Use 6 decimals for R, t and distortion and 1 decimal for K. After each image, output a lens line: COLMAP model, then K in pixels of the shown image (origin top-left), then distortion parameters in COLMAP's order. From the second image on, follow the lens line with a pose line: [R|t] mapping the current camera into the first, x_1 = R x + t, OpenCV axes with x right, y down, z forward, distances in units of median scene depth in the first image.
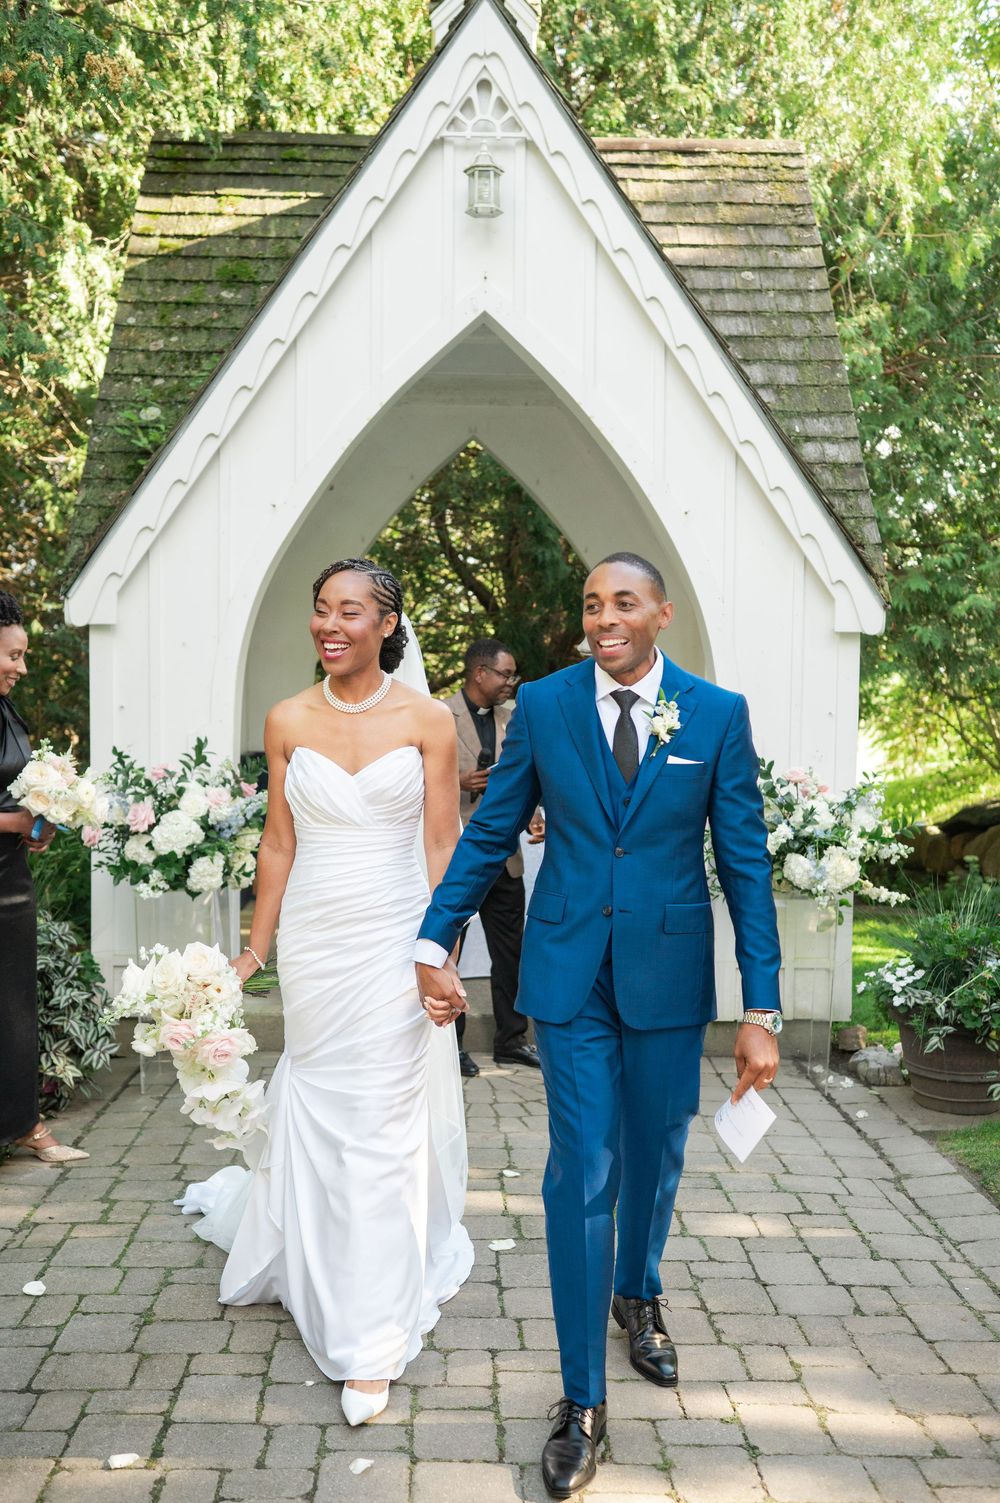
lens RADIAL K [[1427.7, 0, 490.0], [0, 1427.7, 743.3], [0, 0, 1]] dist [0.018962, 0.000000]
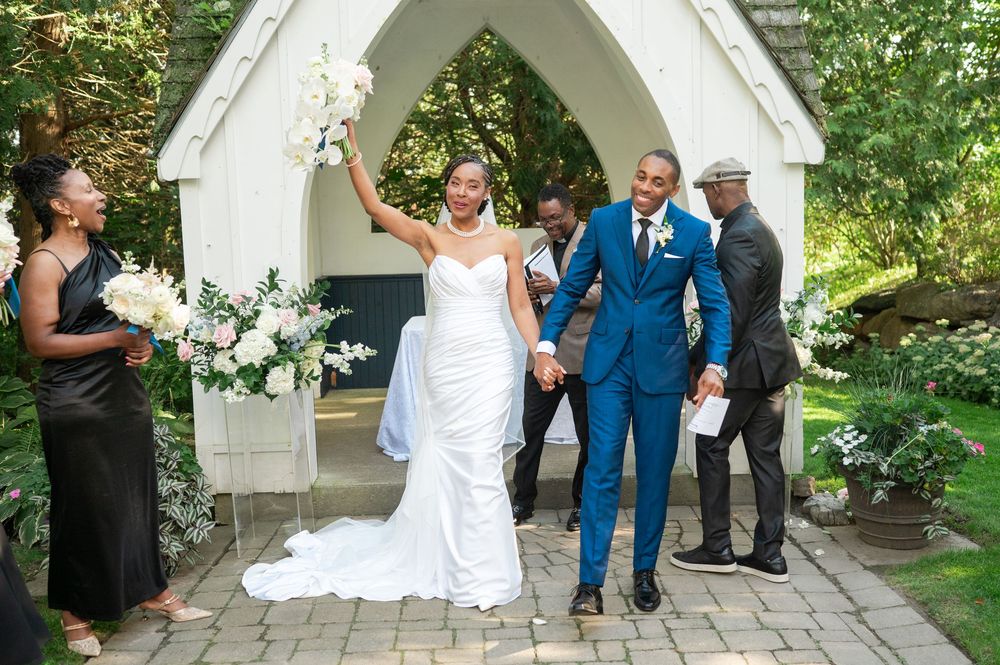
lens RADIAL K [[999.4, 0, 519.1], [0, 999.4, 315.9], [0, 0, 1]] dist [0.007612, 0.000000]
pose [[0.999242, -0.038240, 0.007273, 0.001175], [0.037776, 0.997731, 0.055730, -0.003072], [-0.009387, -0.055413, 0.998419, 0.134849]]
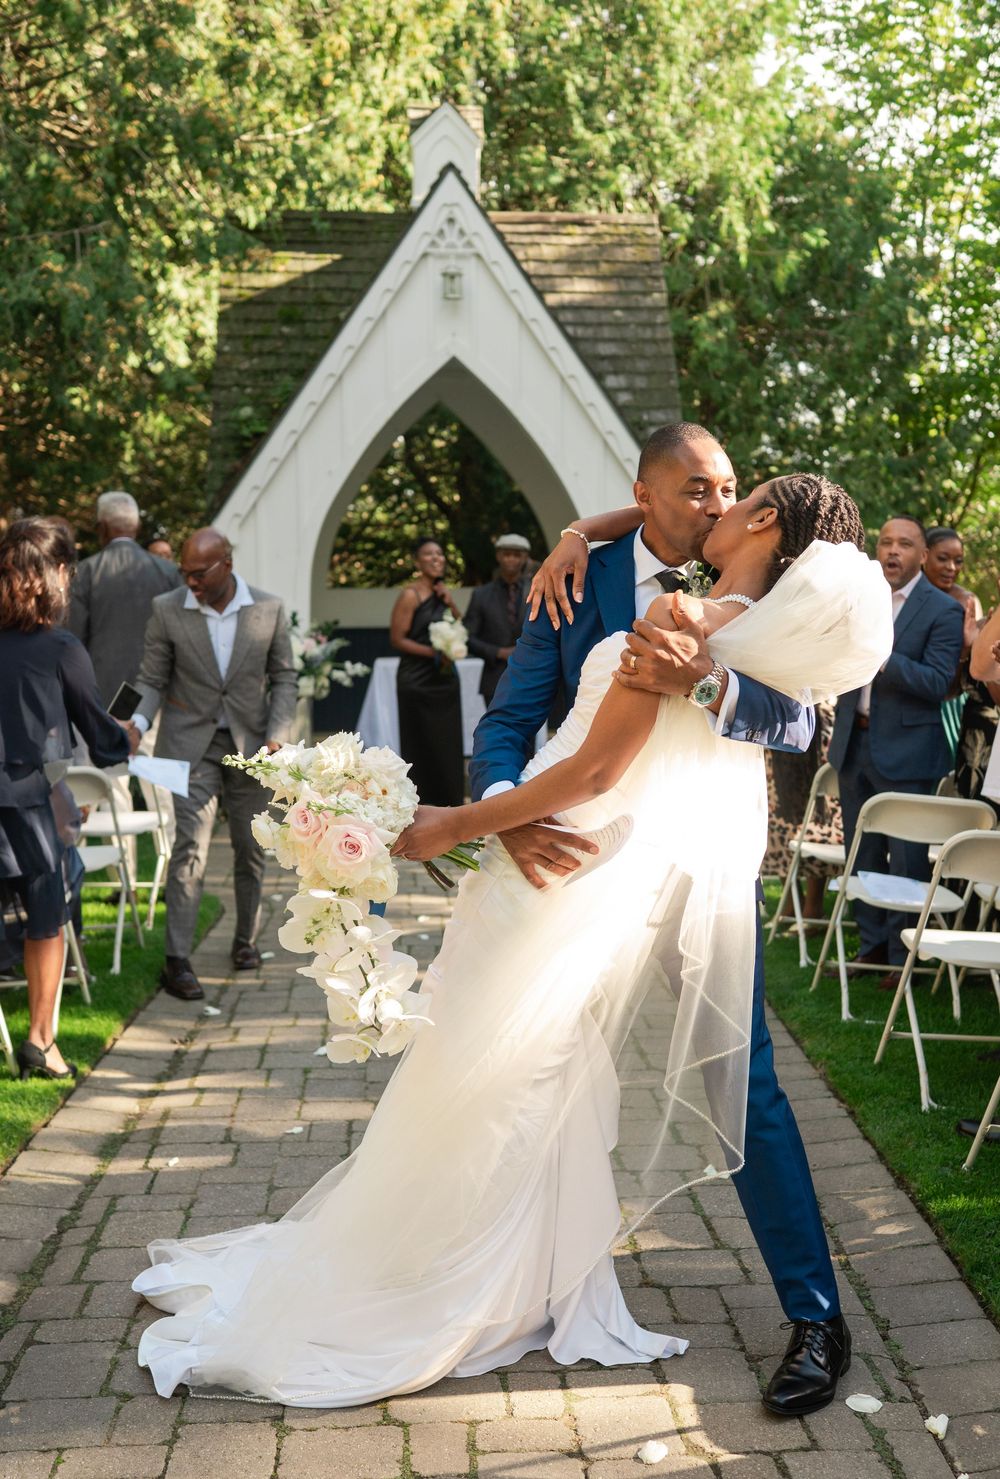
lens RADIAL K [[1579.2, 0, 556.0], [0, 1579.2, 719.0], [0, 0, 1]] dist [0.023824, 0.000000]
pose [[0.996944, -0.021777, 0.075026, -0.033392], [0.018000, 0.998554, 0.050650, 0.034440], [-0.076020, -0.049145, 0.995894, -0.896071]]
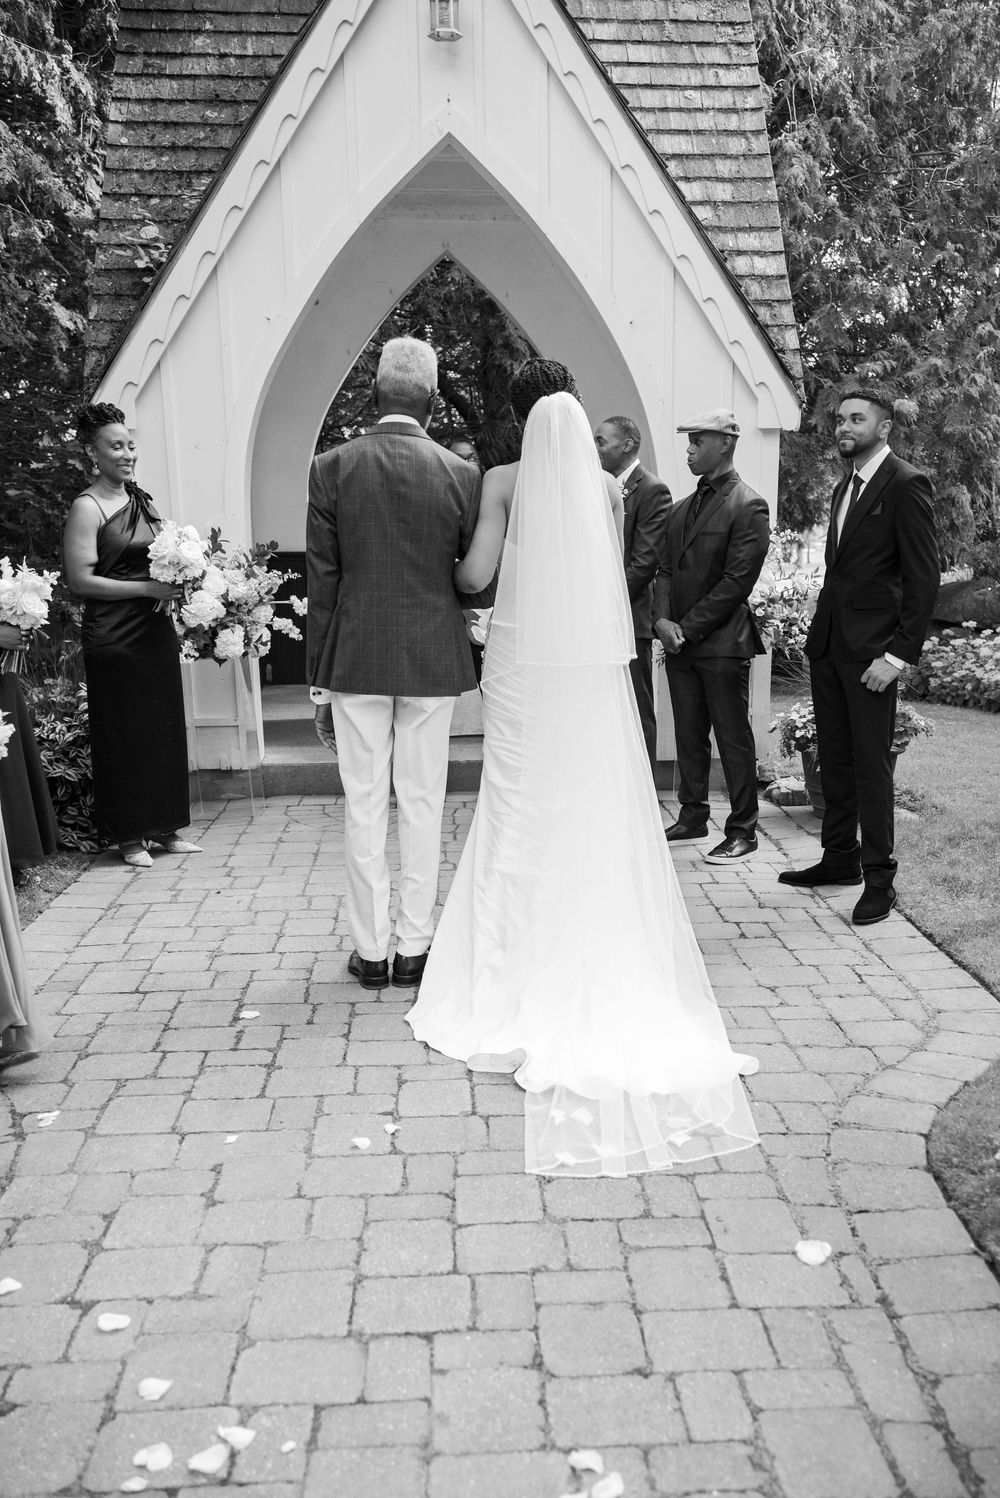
lens RADIAL K [[1361.6, 0, 560.7], [0, 1361.6, 840.1], [0, 0, 1]] dist [-0.027671, 0.039710]
pose [[0.998143, -0.029013, 0.053570, 0.010725], [0.017726, 0.979583, 0.200256, 0.027563], [-0.058286, -0.198934, 0.978278, -0.147349]]
